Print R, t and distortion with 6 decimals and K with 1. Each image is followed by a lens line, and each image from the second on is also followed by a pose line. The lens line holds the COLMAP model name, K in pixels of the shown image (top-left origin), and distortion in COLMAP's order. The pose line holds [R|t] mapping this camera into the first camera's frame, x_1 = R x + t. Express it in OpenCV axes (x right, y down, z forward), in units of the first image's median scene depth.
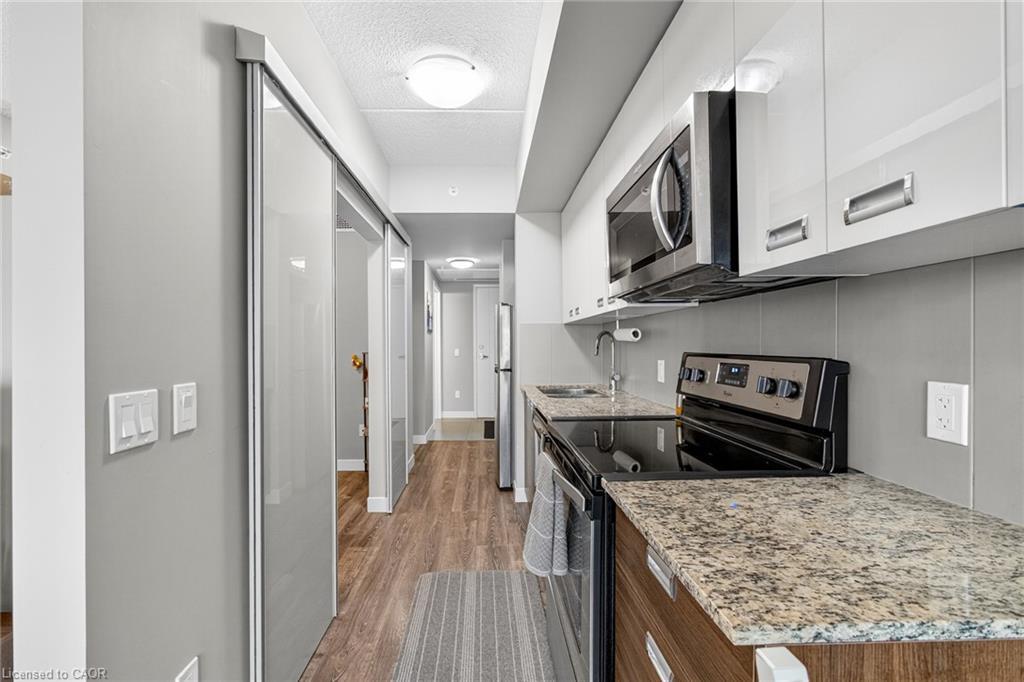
lens RADIAL K [[429.3, 0, 496.6], [0, 429.3, 348.3], [0, 0, 1]] dist [-0.010123, 0.001305]
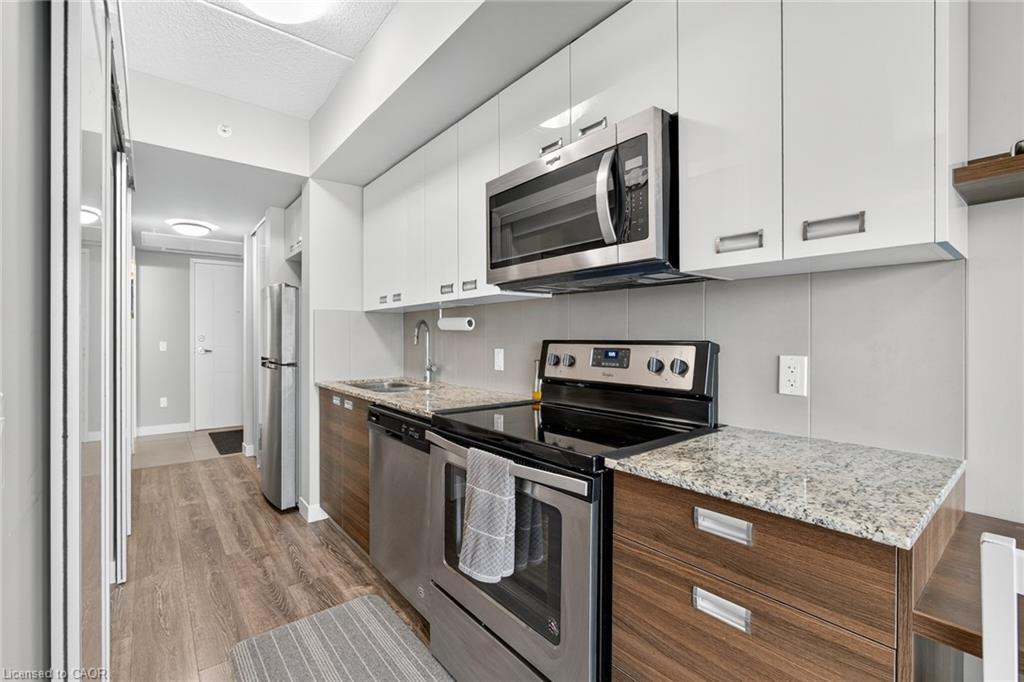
lens RADIAL K [[443.7, 0, 489.5], [0, 443.7, 339.2], [0, 0, 1]] dist [-0.017369, 0.003505]
pose [[0.806532, 0.006903, 0.591150, -0.368410], [-0.001085, 0.999947, -0.010196, 0.020806], [-0.591190, 0.007582, 0.806497, 0.199184]]
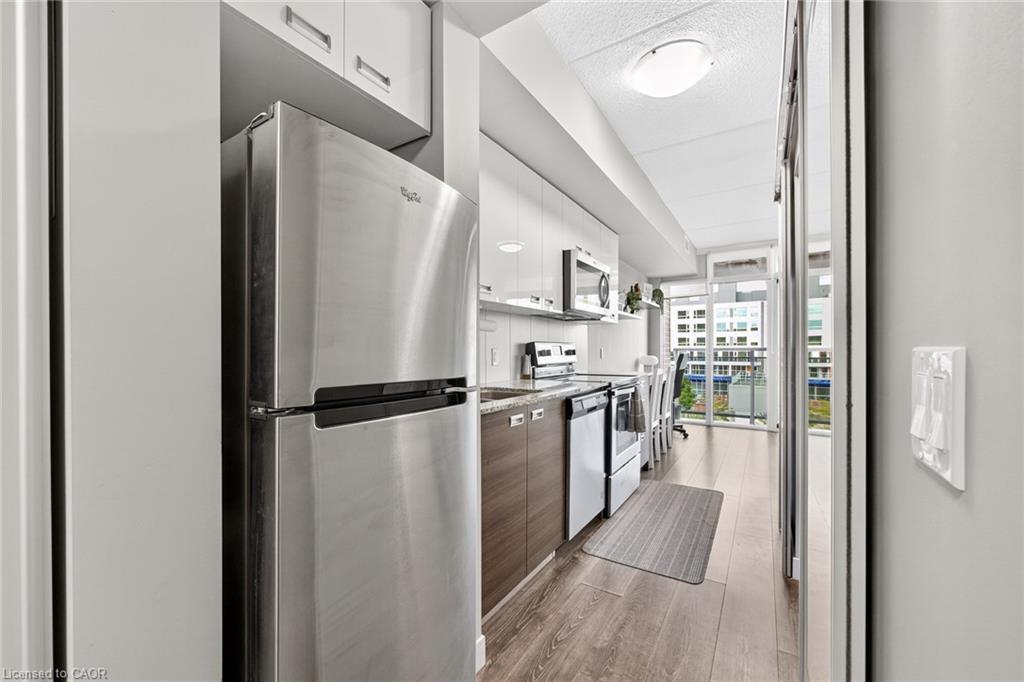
lens RADIAL K [[420.3, 0, 510.6], [0, 420.3, 337.5], [0, 0, 1]] dist [-0.009932, 0.003111]
pose [[-0.840269, 0.017608, 0.541883, -0.464671], [0.008862, 0.999785, -0.018746, 0.027053], [-0.542097, -0.010950, -0.840245, 2.781900]]
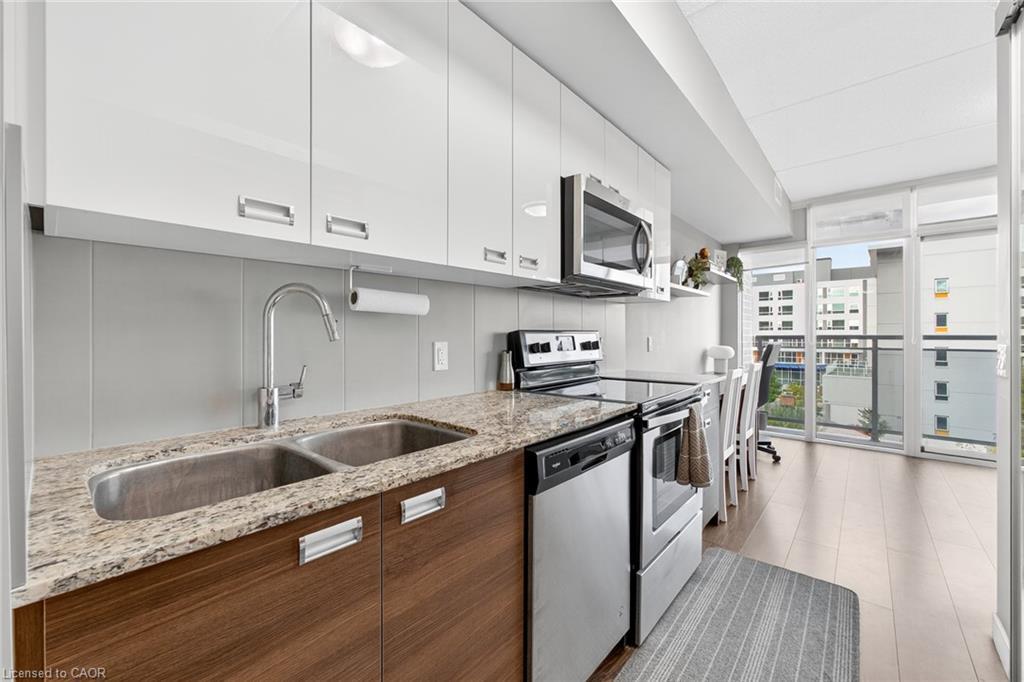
lens RADIAL K [[420.3, 0, 499.5], [0, 420.3, 325.1], [0, 0, 1]] dist [-0.009932, 0.003111]
pose [[-0.732783, 0.016131, 0.680271, -0.289906], [0.009591, 0.999865, -0.013379, 0.012001], [-0.680394, -0.003279, -0.732839, 2.025579]]
